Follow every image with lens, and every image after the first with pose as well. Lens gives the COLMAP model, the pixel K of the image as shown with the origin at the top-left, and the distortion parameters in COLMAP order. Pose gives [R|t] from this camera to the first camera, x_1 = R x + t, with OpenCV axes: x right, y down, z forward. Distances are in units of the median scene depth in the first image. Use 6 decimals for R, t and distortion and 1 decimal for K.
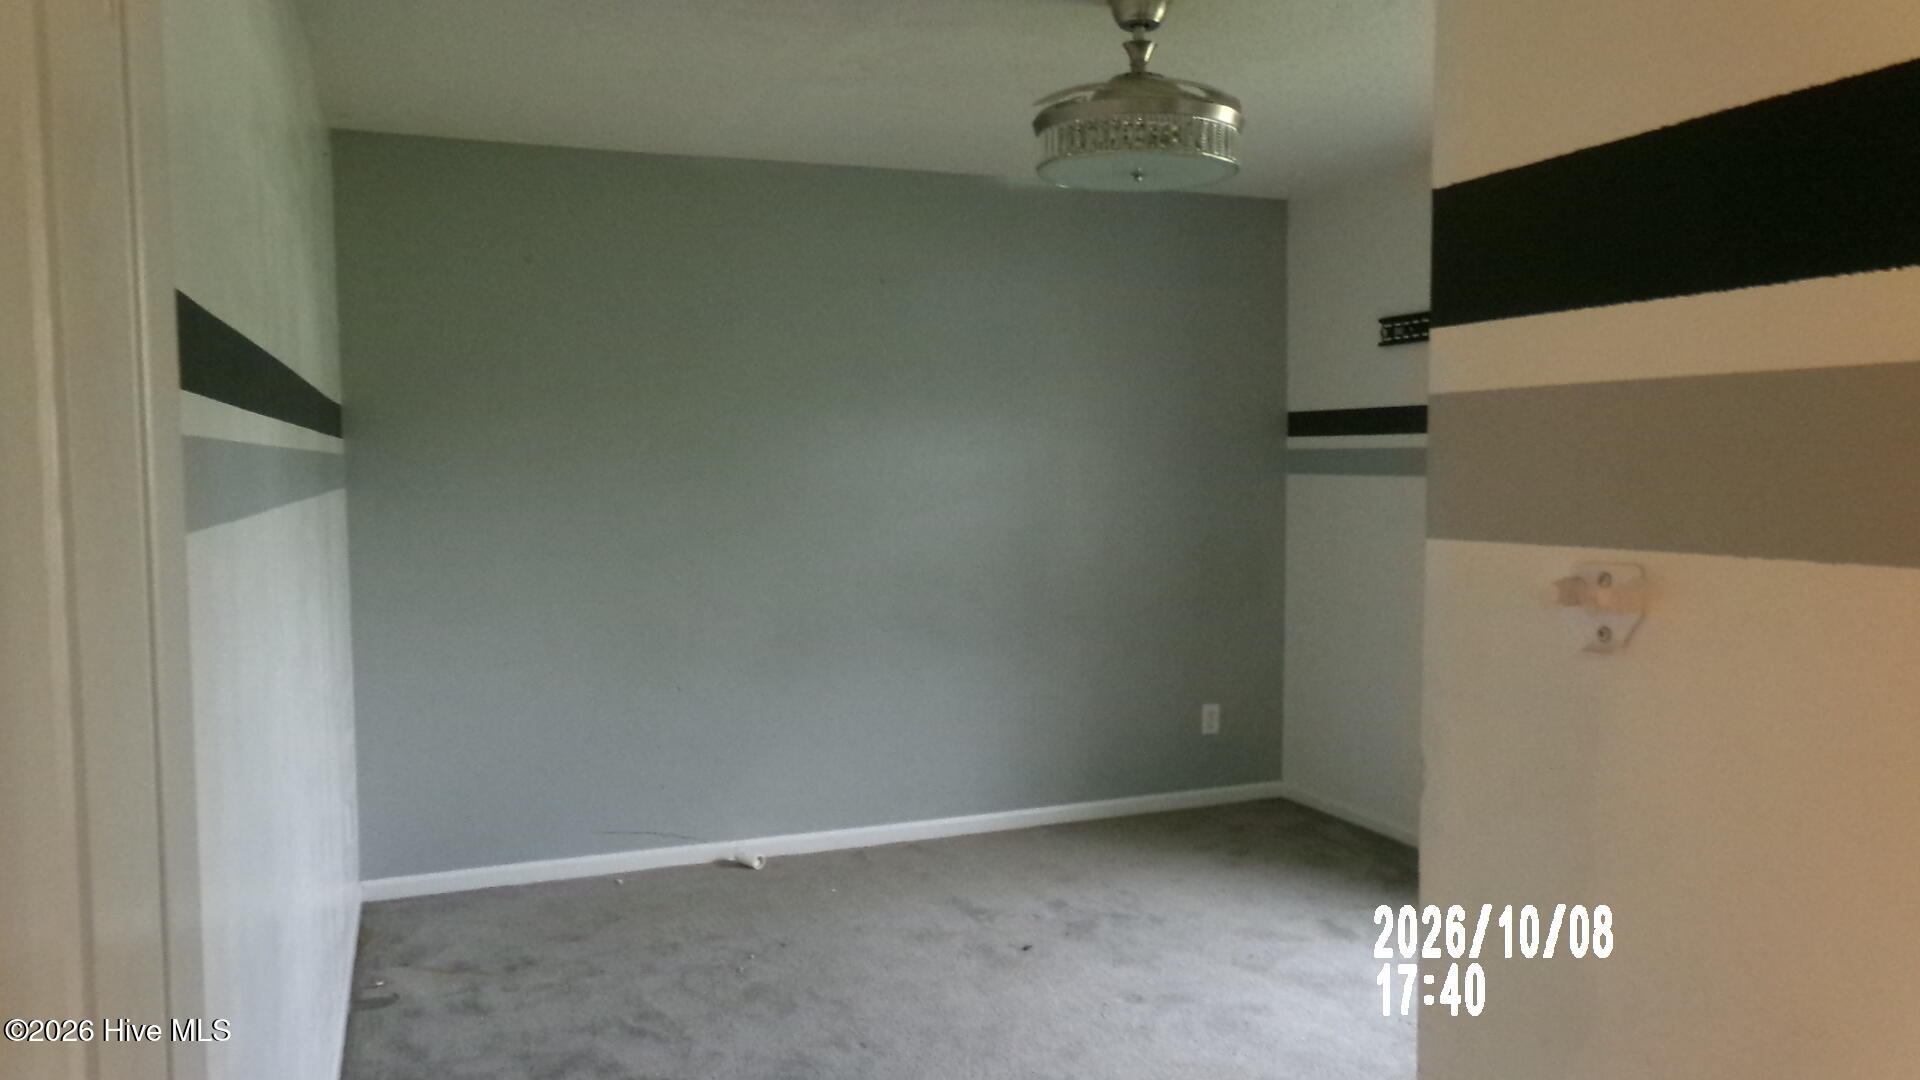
lens RADIAL K [[1373.6, 0, 956.0], [0, 1373.6, 549.6], [0, 0, 1]] dist [-0.087279, 0.185180]
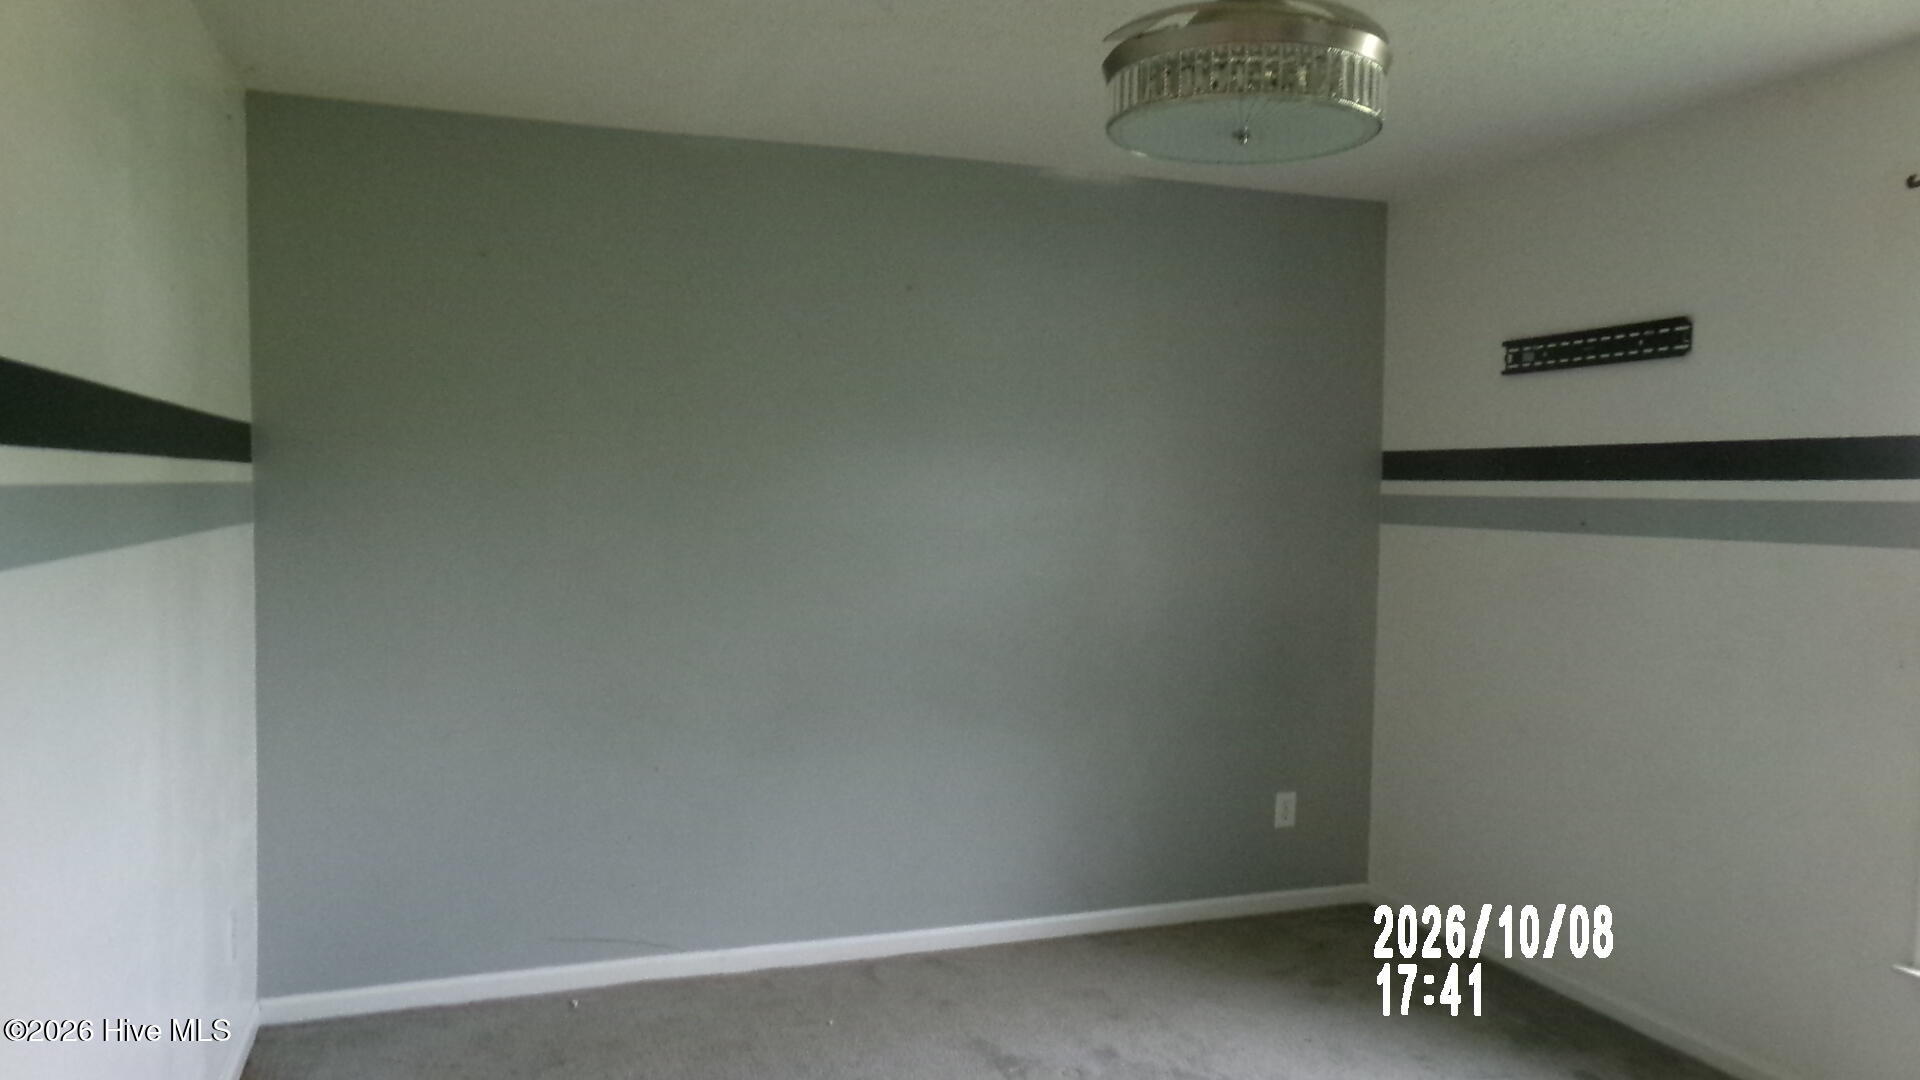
lens RADIAL K [[1373.6, 0, 956.0], [0, 1373.6, 549.6], [0, 0, 1]] dist [-0.087279, 0.185180]
pose [[0.999472, 0.020191, -0.025461, 0.000108], [-0.020707, 0.999582, -0.020173, -0.020459], [0.025043, 0.020690, 0.999472, 0.177835]]
